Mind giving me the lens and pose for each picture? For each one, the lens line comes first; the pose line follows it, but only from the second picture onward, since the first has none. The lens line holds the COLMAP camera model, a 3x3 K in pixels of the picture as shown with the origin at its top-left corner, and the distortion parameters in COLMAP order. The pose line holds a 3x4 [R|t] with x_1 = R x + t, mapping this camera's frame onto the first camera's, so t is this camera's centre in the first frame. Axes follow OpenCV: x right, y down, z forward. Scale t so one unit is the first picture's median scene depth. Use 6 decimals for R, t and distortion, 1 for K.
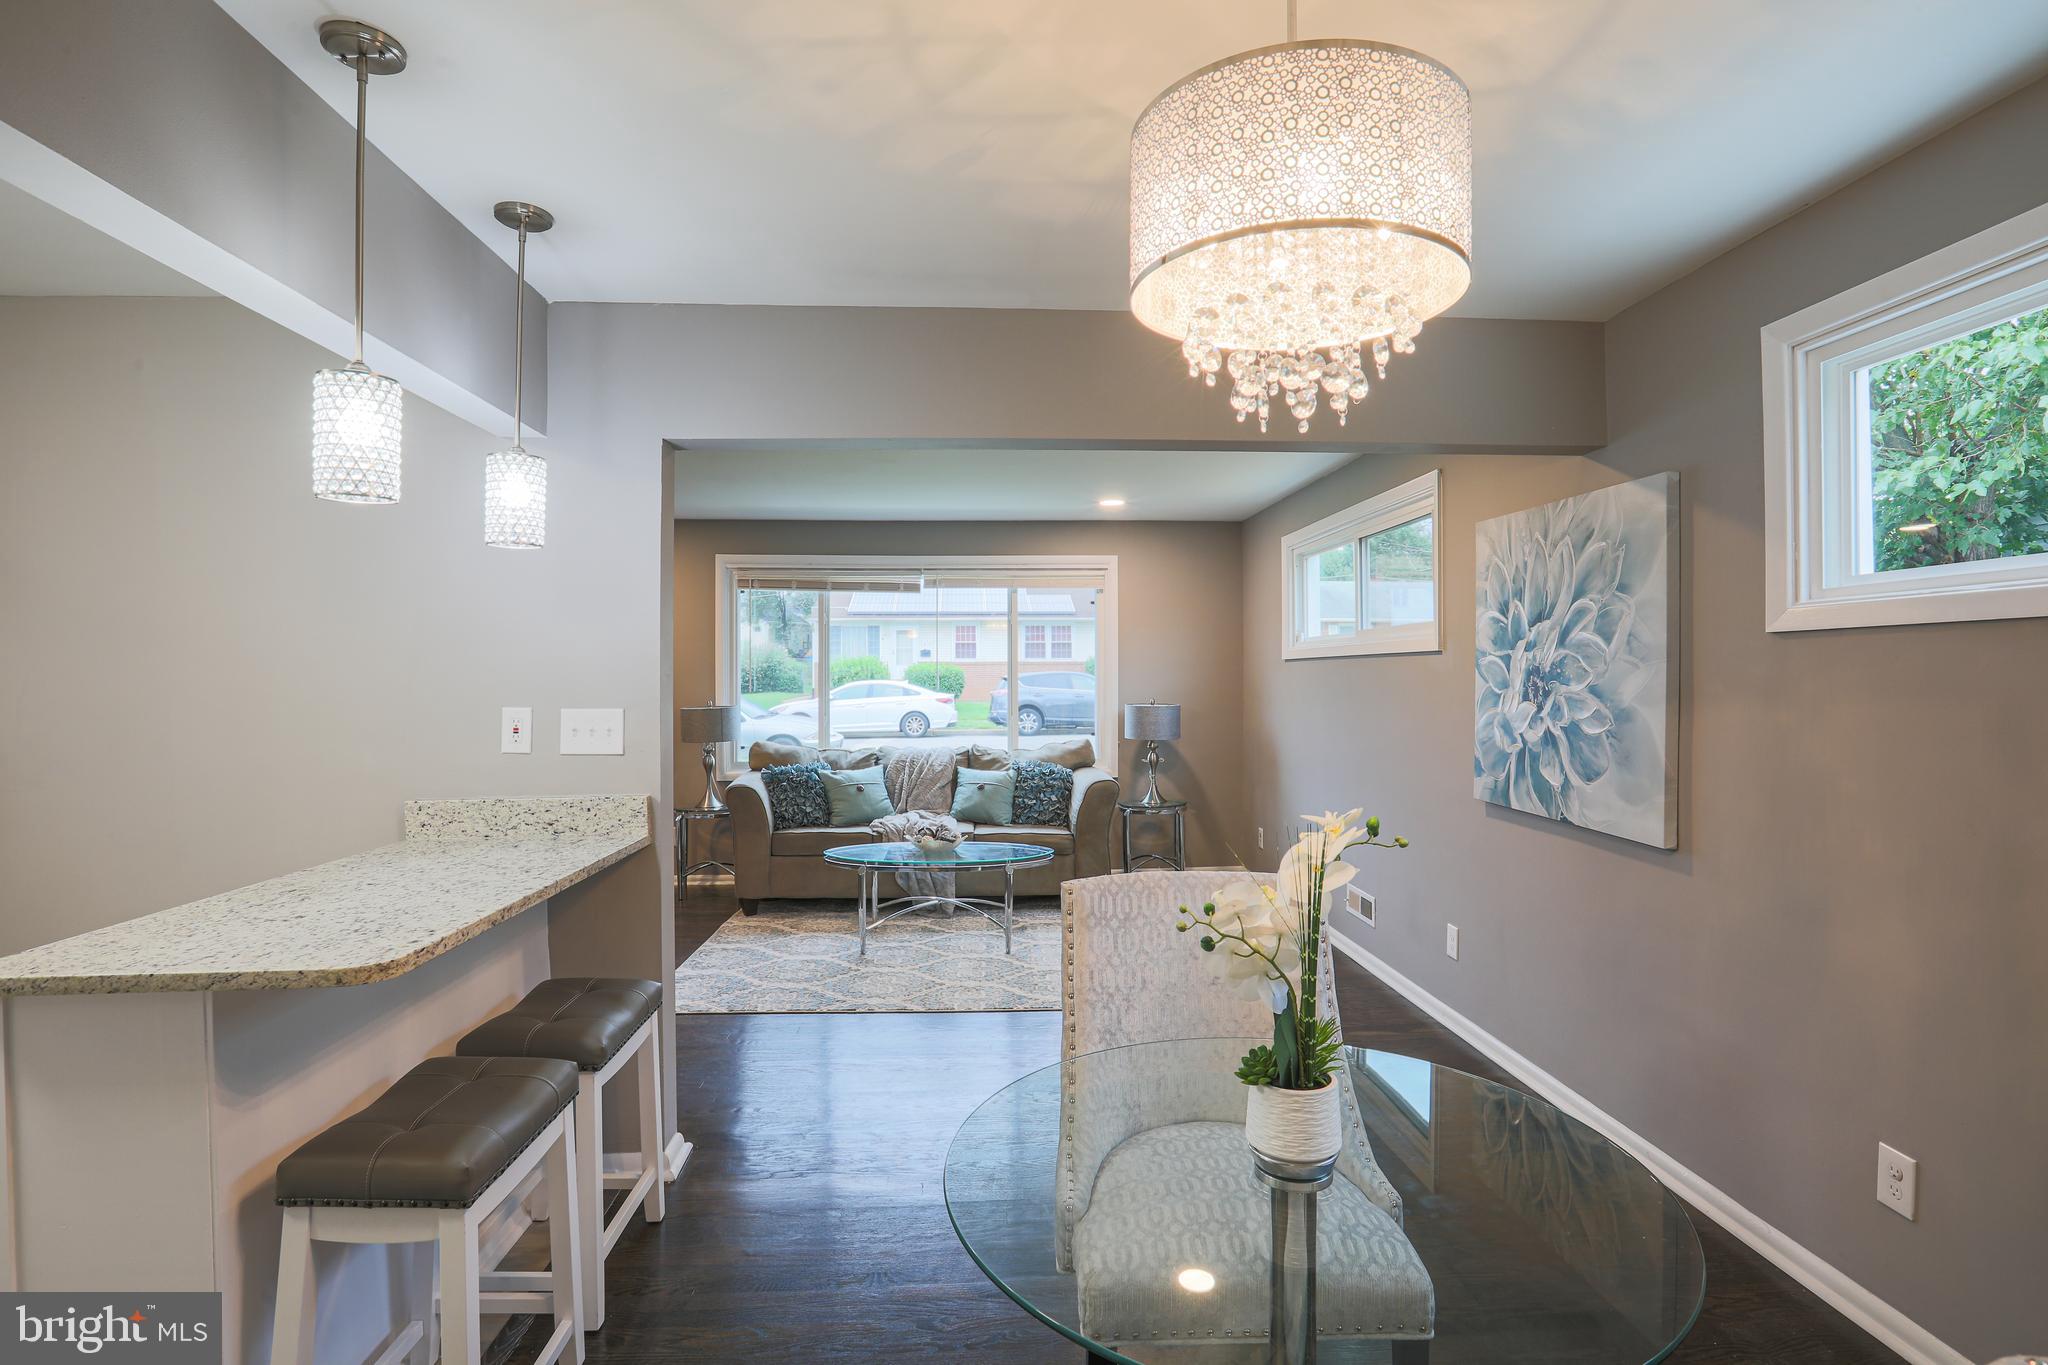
lens RADIAL K [[1015.8, 0, 1043.4], [0, 1015.8, 673.4], [0, 0, 1]] dist [0.024048, 0.002859]
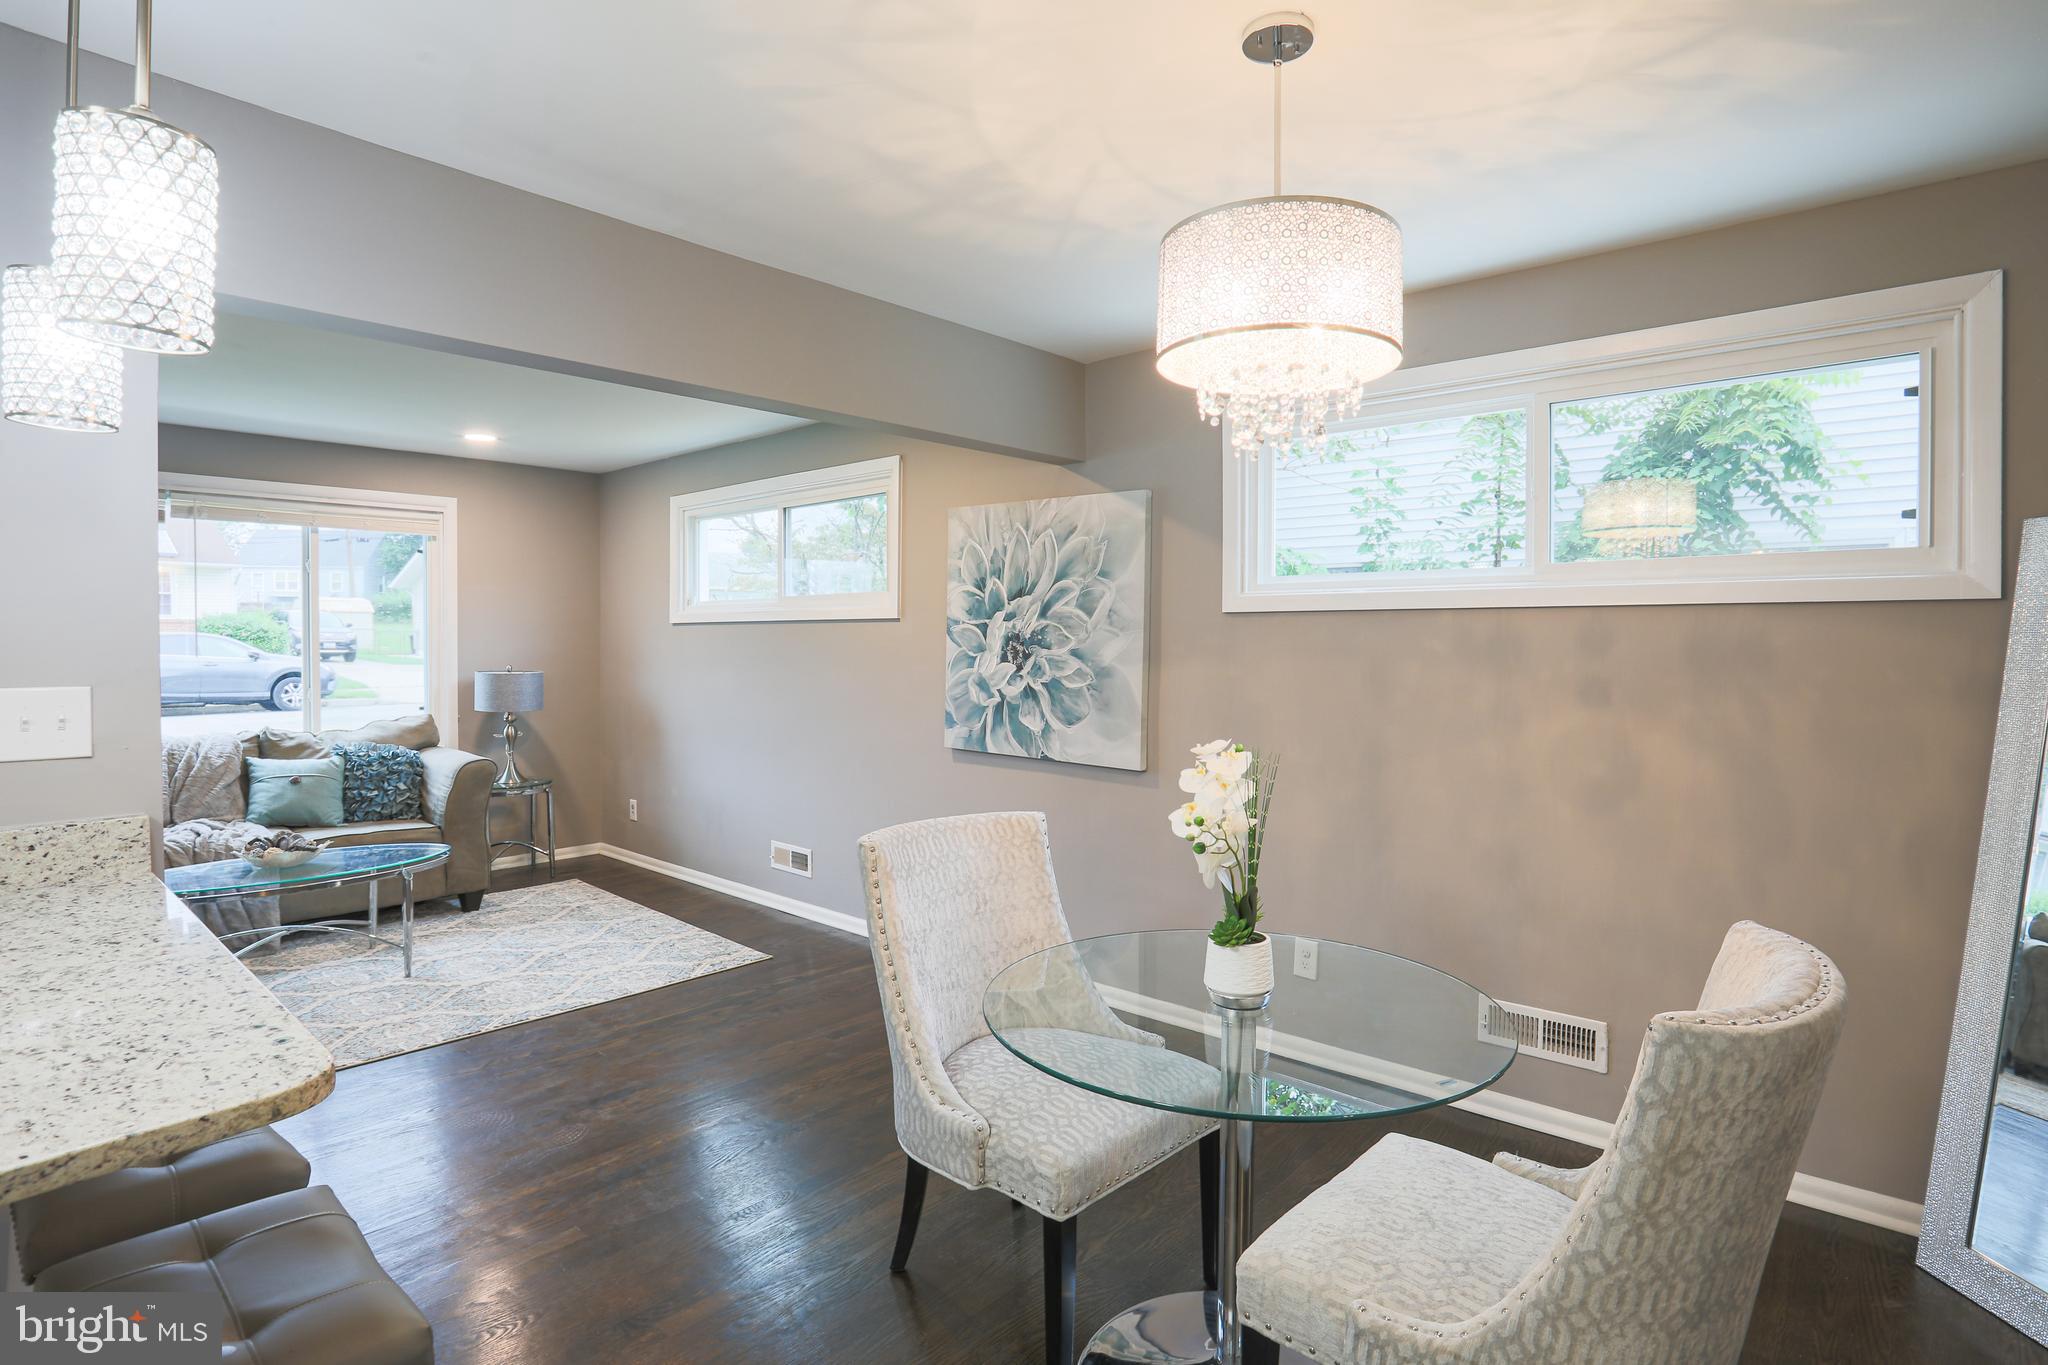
lens RADIAL K [[1027.6, 0, 1013.1], [0, 1027.6, 668.2], [0, 0, 1]] dist [-0.027249, 0.004710]
pose [[0.727752, -0.012630, 0.685724, -0.270476], [-0.007688, 0.999617, 0.026570, 0.001352], [-0.685798, -0.024609, 0.727376, 0.085985]]
